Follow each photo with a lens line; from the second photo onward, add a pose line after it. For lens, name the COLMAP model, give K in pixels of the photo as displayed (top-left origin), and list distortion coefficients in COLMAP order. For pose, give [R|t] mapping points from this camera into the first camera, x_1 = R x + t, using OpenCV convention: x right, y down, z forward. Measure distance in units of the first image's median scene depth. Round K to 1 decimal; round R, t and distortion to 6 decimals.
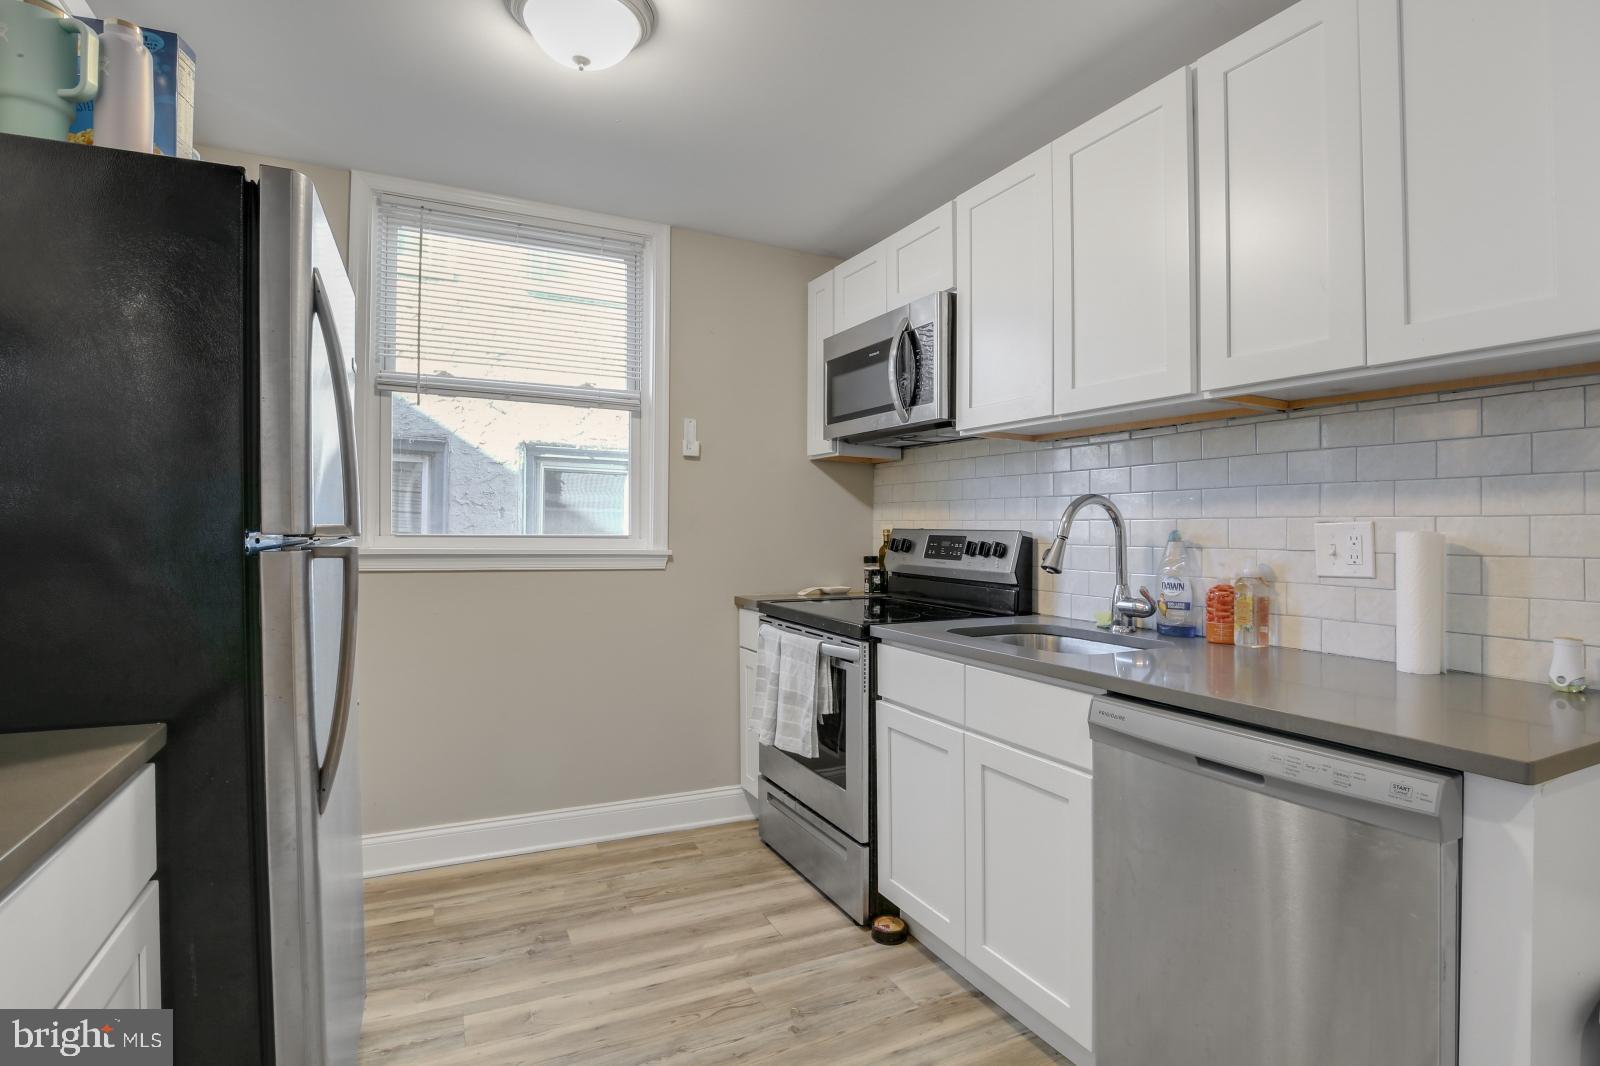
lens RADIAL K [[770.1, 0, 799.6], [0, 770.1, 511.8], [0, 0, 1]] dist [-0.028868, 0.000518]
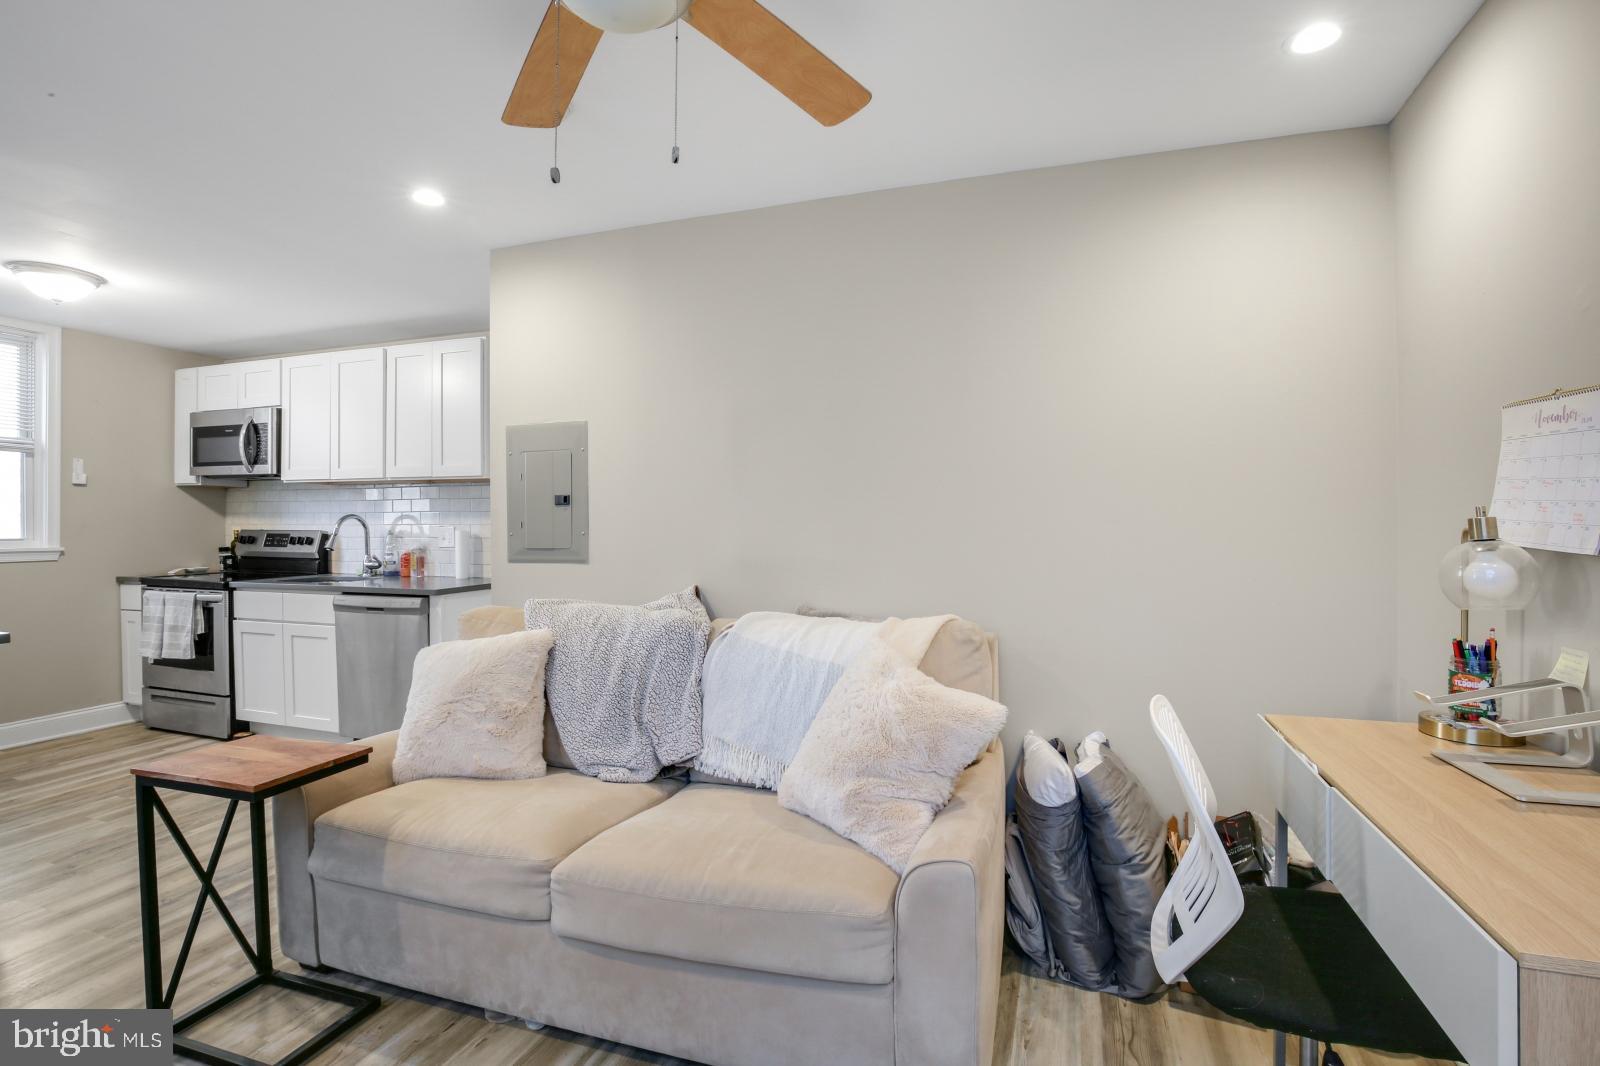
lens RADIAL K [[770.1, 0, 799.6], [0, 770.1, 511.8], [0, 0, 1]] dist [-0.028868, 0.000518]
pose [[0.722293, -0.005297, 0.691567, -0.169675], [-0.005836, 0.999888, 0.013753, -0.056594], [-0.691563, -0.013970, 0.722181, -1.229720]]
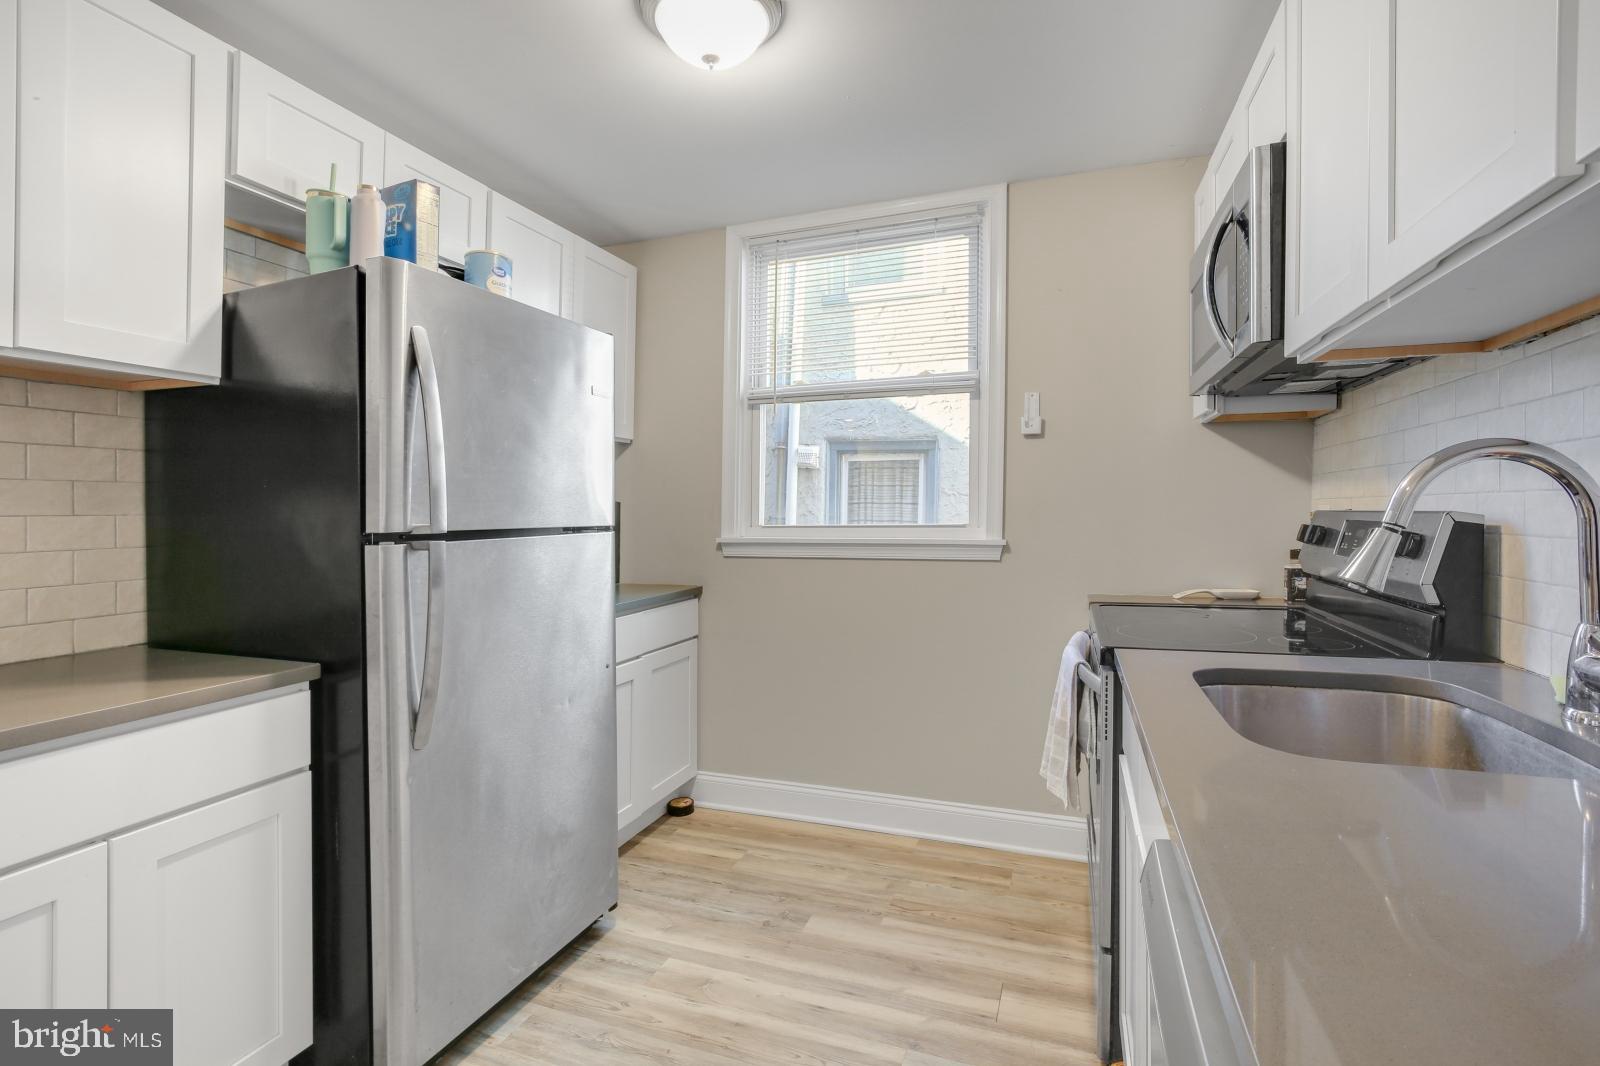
lens RADIAL K [[720.5, 0, 828.5], [0, 720.5, 508.1], [0, 0, 1]] dist [-0.002892, -0.000096]
pose [[0.704656, -0.024523, -0.709126, 0.344858], [0.034658, 0.999399, -0.000121, 0.006134], [0.708703, -0.024492, 0.705082, 0.299309]]
